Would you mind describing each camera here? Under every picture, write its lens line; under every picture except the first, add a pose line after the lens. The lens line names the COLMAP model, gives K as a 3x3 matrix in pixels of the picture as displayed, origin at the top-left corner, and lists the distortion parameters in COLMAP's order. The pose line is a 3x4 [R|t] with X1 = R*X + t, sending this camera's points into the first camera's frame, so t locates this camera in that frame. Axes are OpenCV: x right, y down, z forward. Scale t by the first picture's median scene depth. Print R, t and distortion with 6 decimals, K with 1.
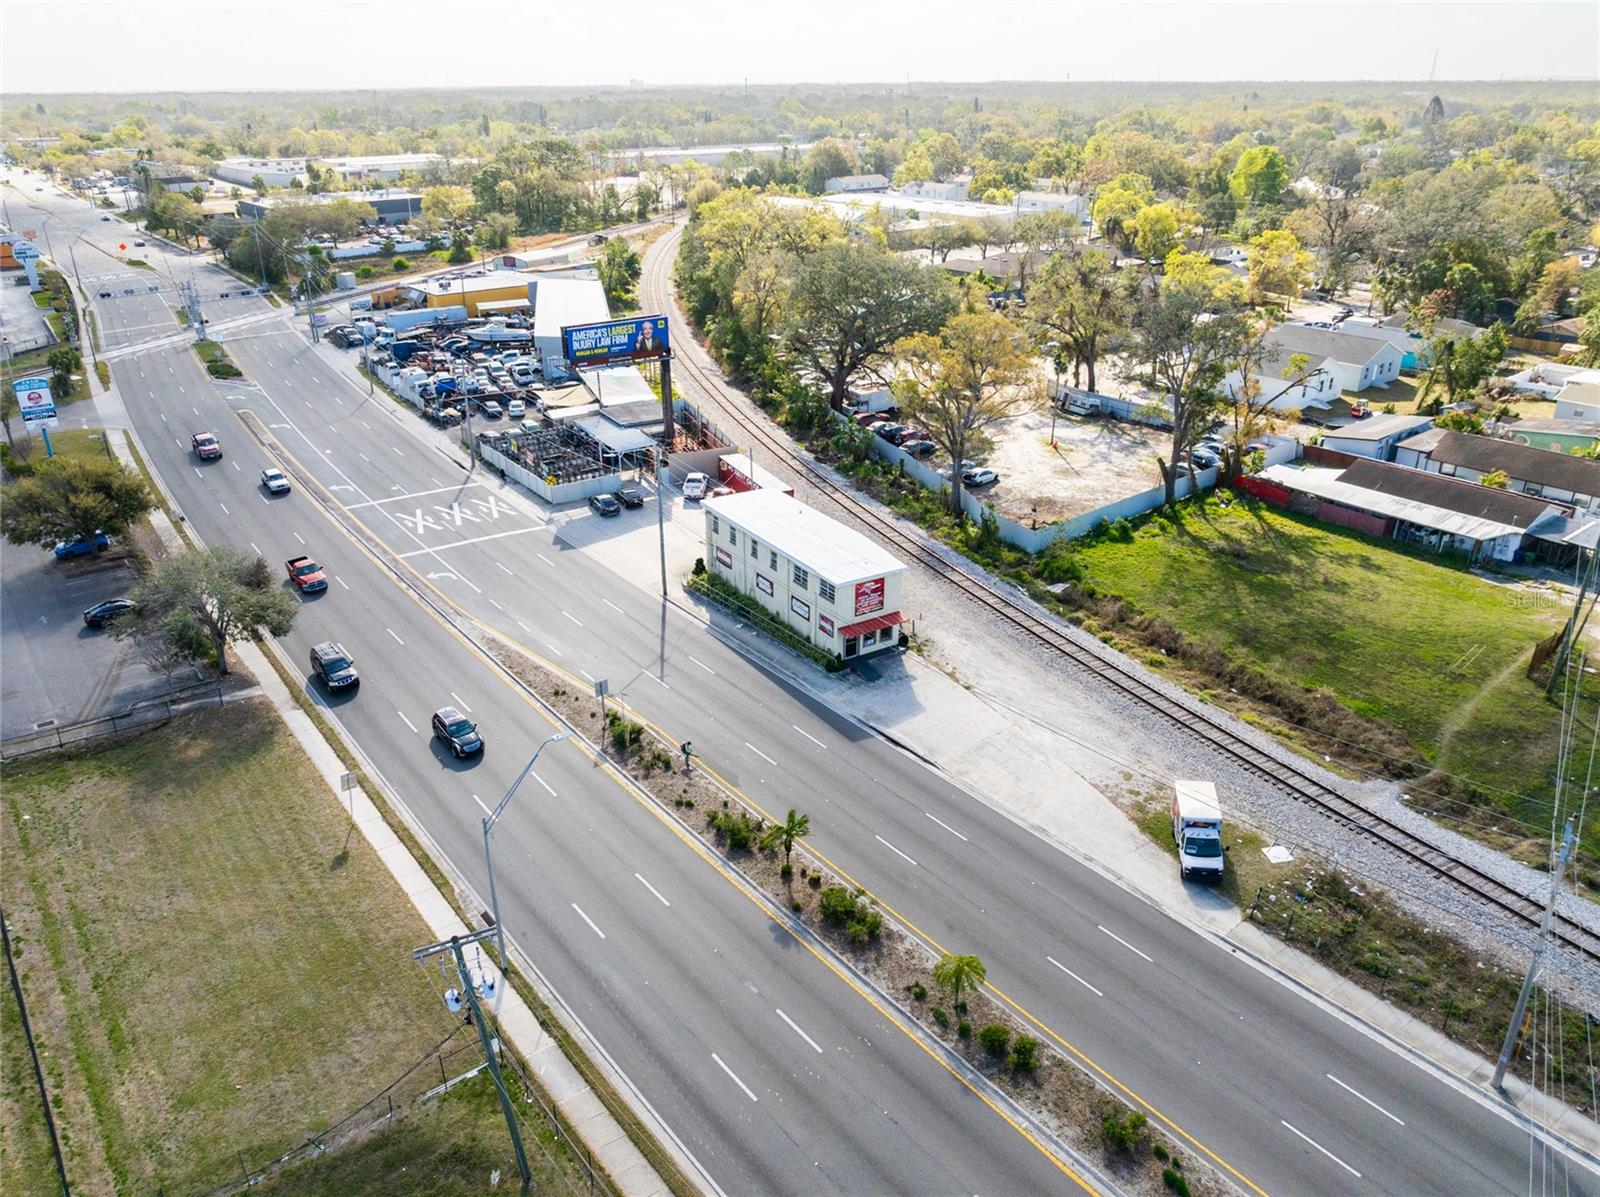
lens RADIAL K [[1145.3, 0, 800.5], [0, 1145.3, 596.7], [0, 0, 1]] dist [-0.013121, -0.001179]
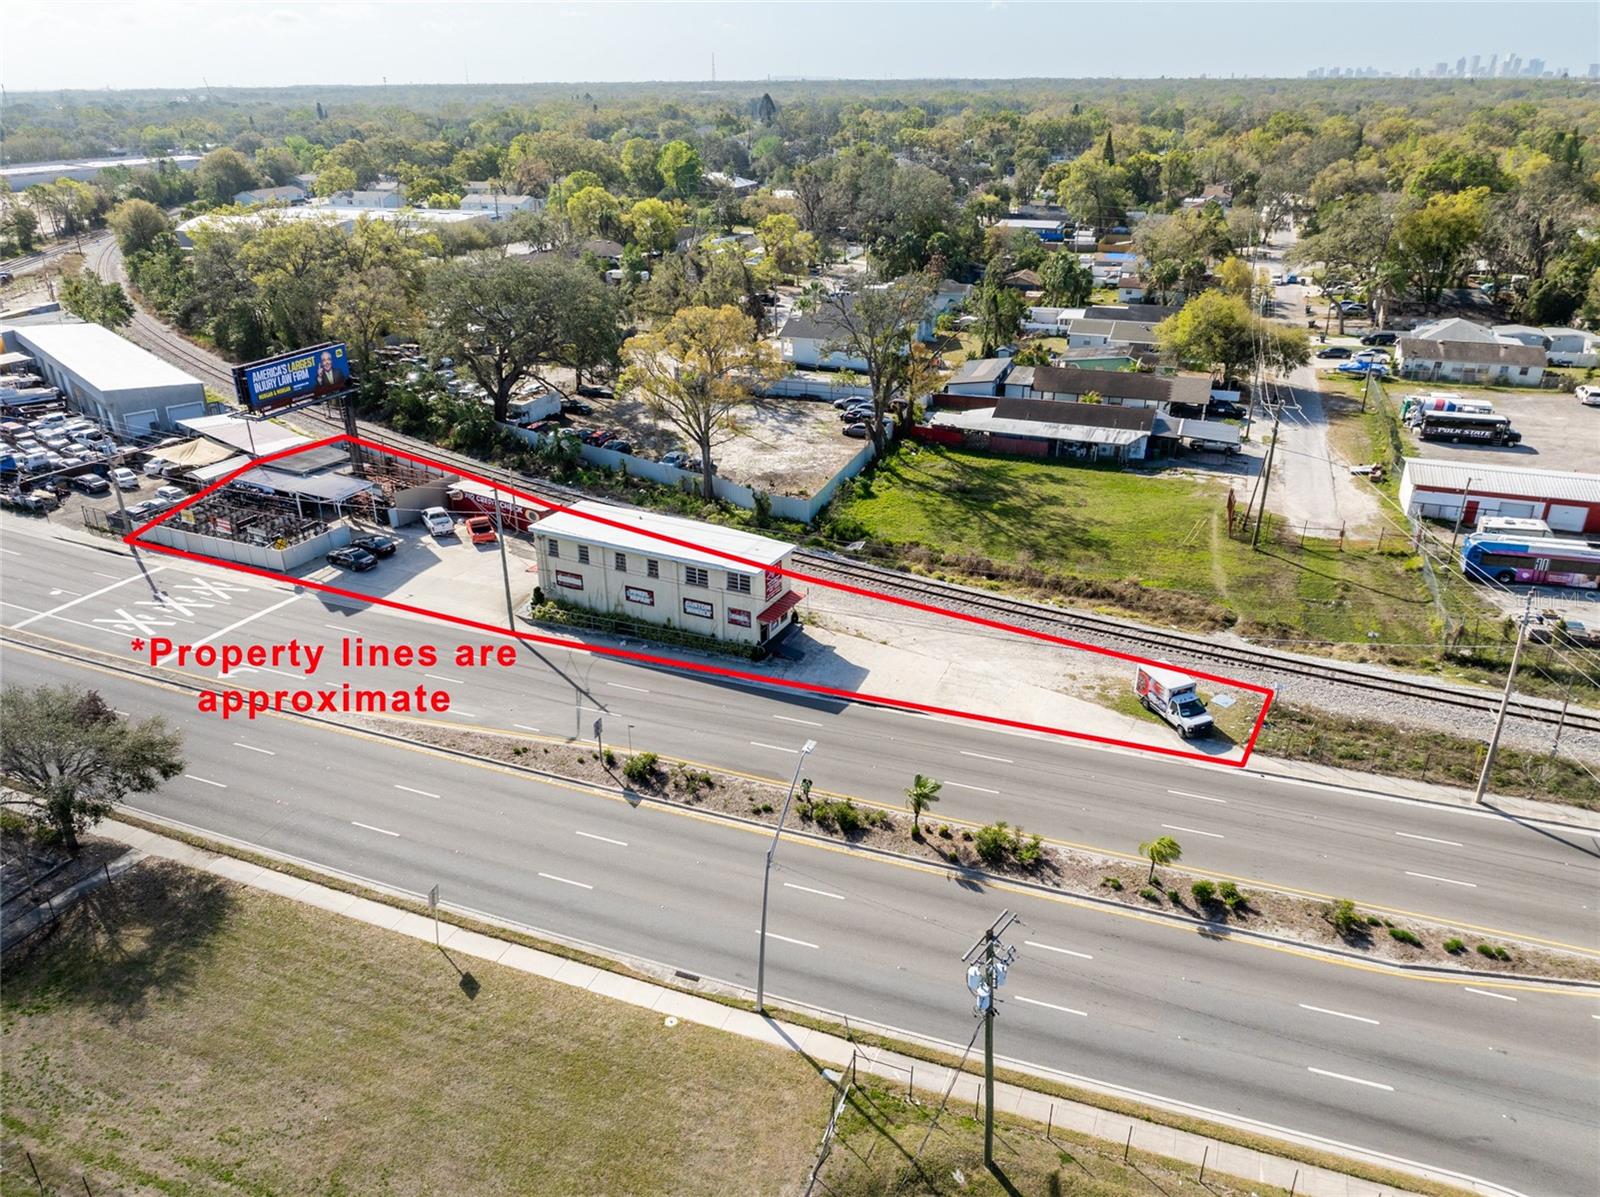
lens RADIAL K [[1145.3, 0, 785.5], [0, 1145.3, 595.2], [0, 0, 1]] dist [-0.013121, -0.001179]
pose [[0.862059, -0.209784, 0.461352, -0.307795], [0.211206, 0.976200, 0.049243, -0.027051], [-0.460702, 0.054990, 0.885850, 0.066466]]
